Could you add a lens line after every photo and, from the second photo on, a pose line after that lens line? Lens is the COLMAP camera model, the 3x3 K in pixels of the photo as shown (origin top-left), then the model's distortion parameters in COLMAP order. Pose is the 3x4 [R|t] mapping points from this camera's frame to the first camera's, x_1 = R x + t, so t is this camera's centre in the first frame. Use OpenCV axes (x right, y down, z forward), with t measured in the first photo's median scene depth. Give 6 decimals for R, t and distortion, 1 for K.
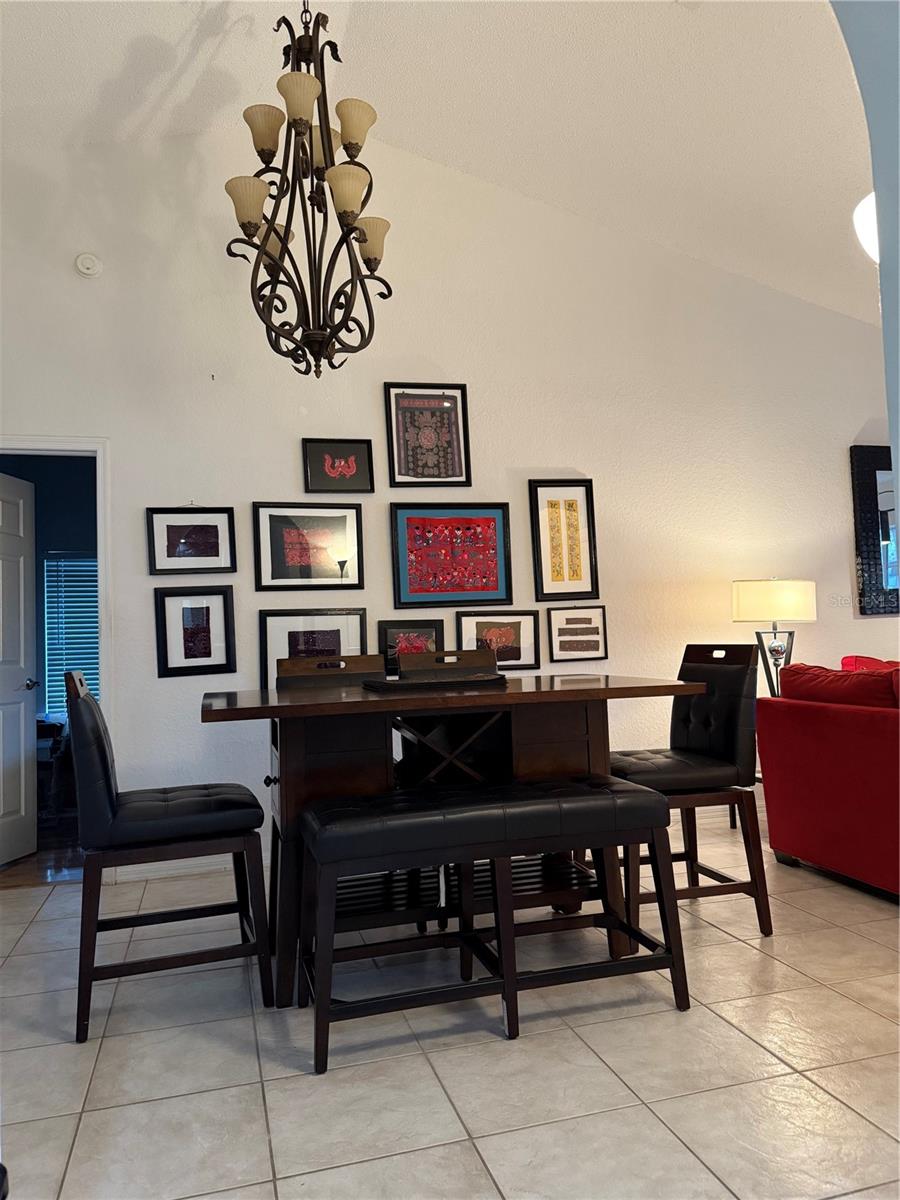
lens RADIAL K [[843.5, 0, 450.6], [0, 843.5, 604.3], [0, 0, 1]] dist [0.104494, -0.149633]
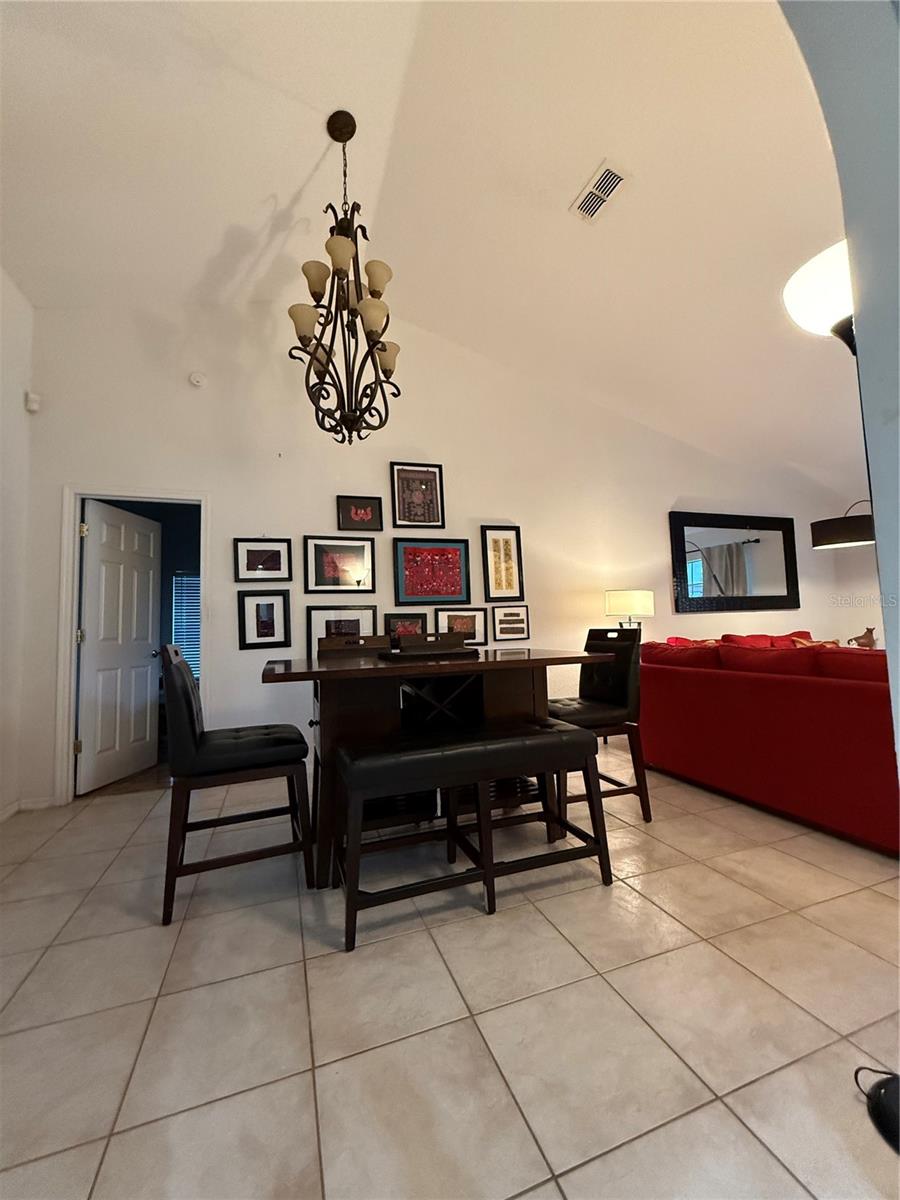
lens RADIAL K [[478.7, 0, 449.0], [0, 478.7, 597.1], [0, 0, 1]] dist [0.001630, 0.000326]
pose [[0.997830, 0.008766, 0.065262, -0.036687], [-0.007133, 0.999656, -0.025221, 0.014893], [-0.065461, 0.024701, 0.997549, 0.168988]]
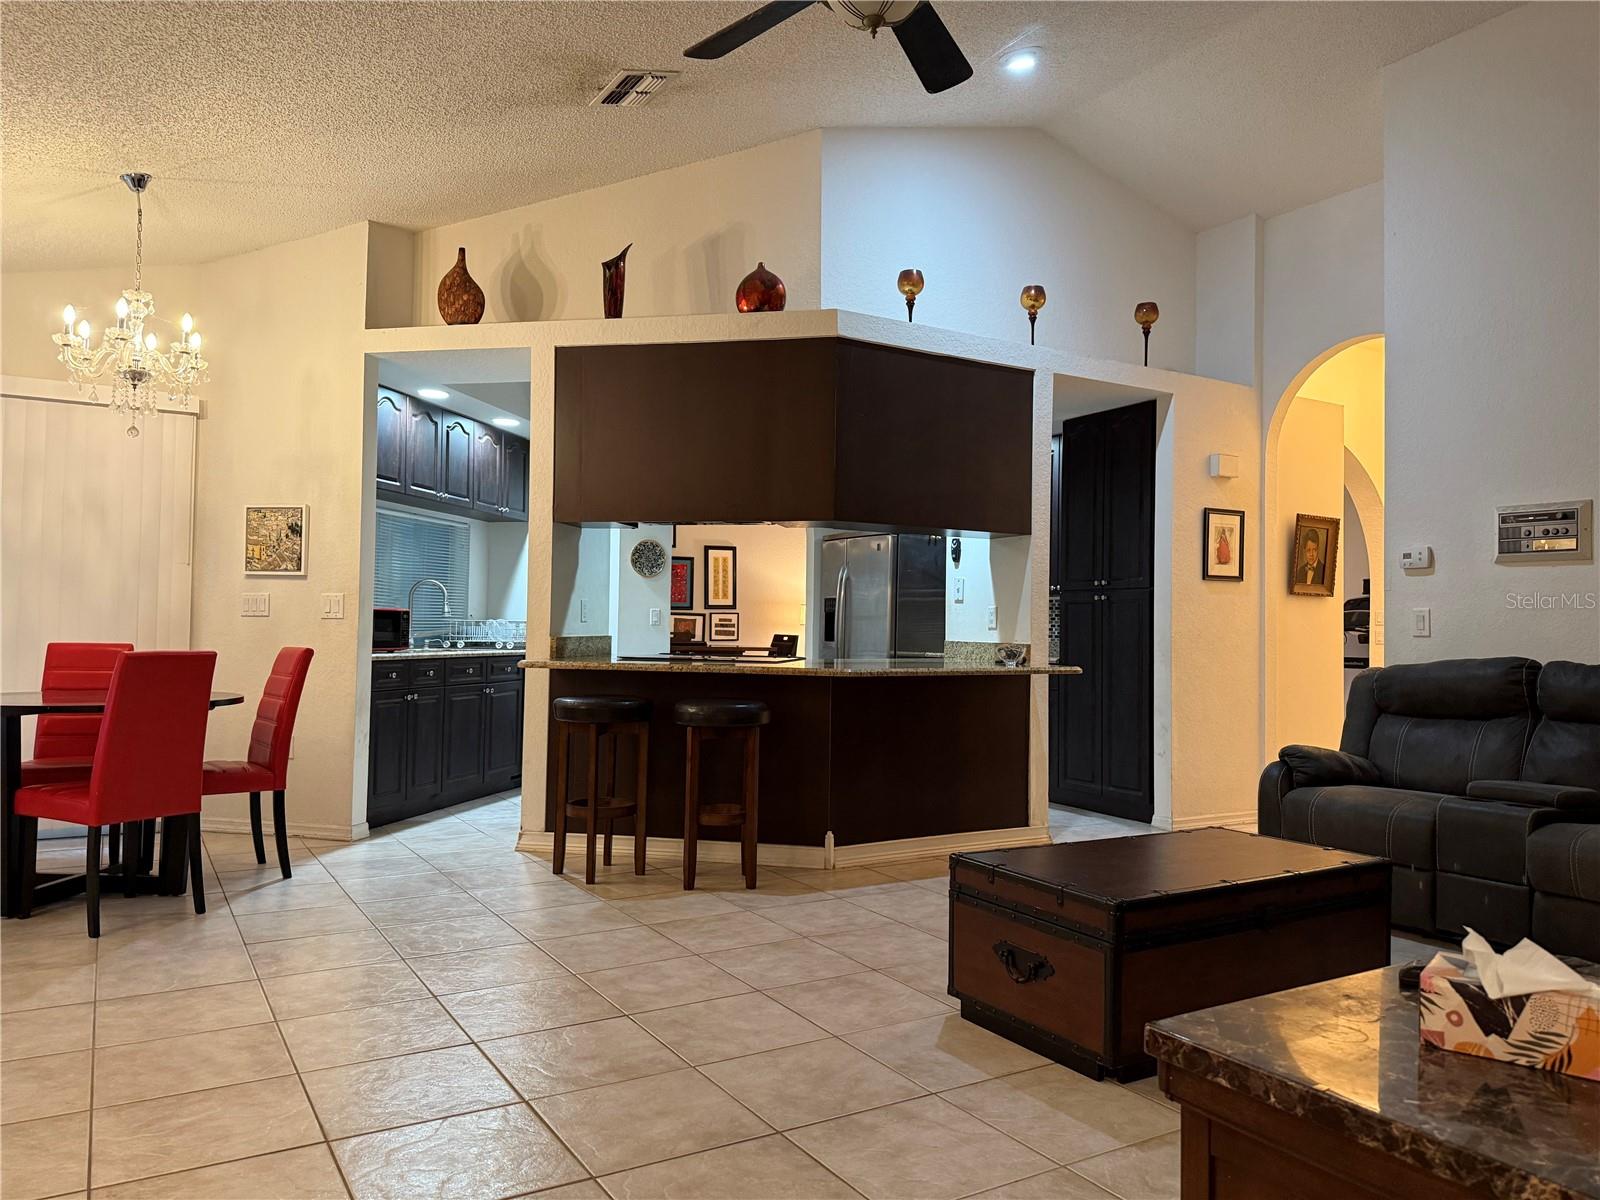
lens RADIAL K [[1131.5, 0, 801.9], [0, 1131.5, 601.3], [0, 0, 1]] dist [0.031709, -0.036990]
pose [[0.964903, 0.059553, 0.255763, -0.515839], [-0.064500, 0.997857, 0.010987, -0.094032], [-0.254560, -0.027098, 0.966677, -2.316503]]
